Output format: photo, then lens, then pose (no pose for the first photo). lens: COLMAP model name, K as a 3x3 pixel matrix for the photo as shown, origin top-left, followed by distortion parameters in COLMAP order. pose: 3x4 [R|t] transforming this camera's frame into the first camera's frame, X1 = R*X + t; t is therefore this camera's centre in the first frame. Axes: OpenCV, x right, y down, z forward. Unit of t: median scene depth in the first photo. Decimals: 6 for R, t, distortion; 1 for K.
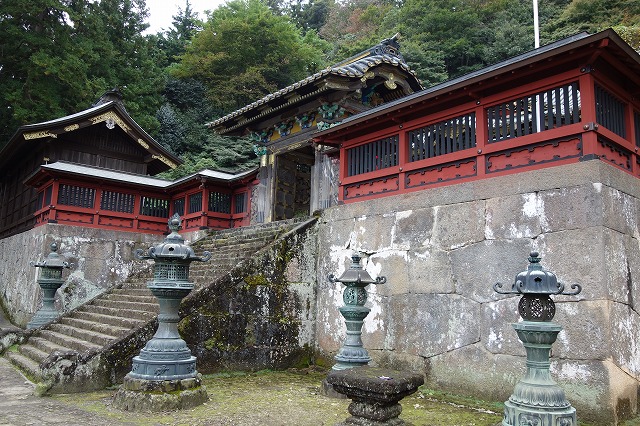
lens RADIAL K [[500.8, 0, 320.0], [0, 500.8, 213.0], [0, 0, 1]] dist [-0.140125, 0.000099]
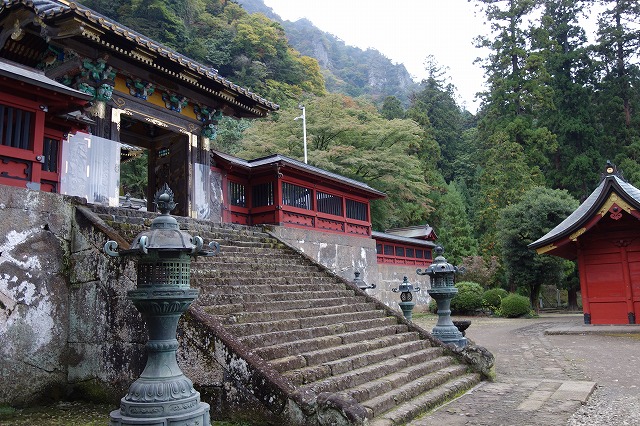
lens RADIAL K [[500.8, 0, 320.0], [0, 500.8, 213.0], [0, 0, 1]] dist [-0.140125, 0.000099]
pose [[-0.287858, 0.133746, 0.948288, -1.330572], [-0.128418, 0.975866, -0.176617, 0.182718], [-0.949024, -0.172618, -0.263735, 1.429624]]
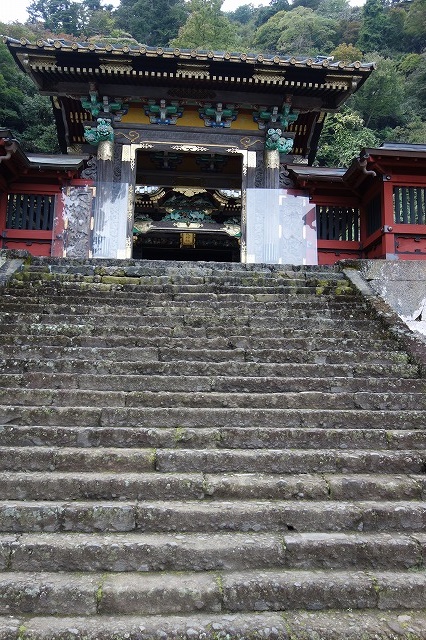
lens RADIAL K [[498.4, 0, 213.0], [0, 498.4, 320.0], [0, 0, 1]] dist [0.008901, 0.000676]
pose [[0.610402, 0.063676, 0.789528, -0.808645], [-0.129608, 0.991359, 0.020249, 0.108046], [-0.781416, -0.114689, 0.613380, 0.850874]]
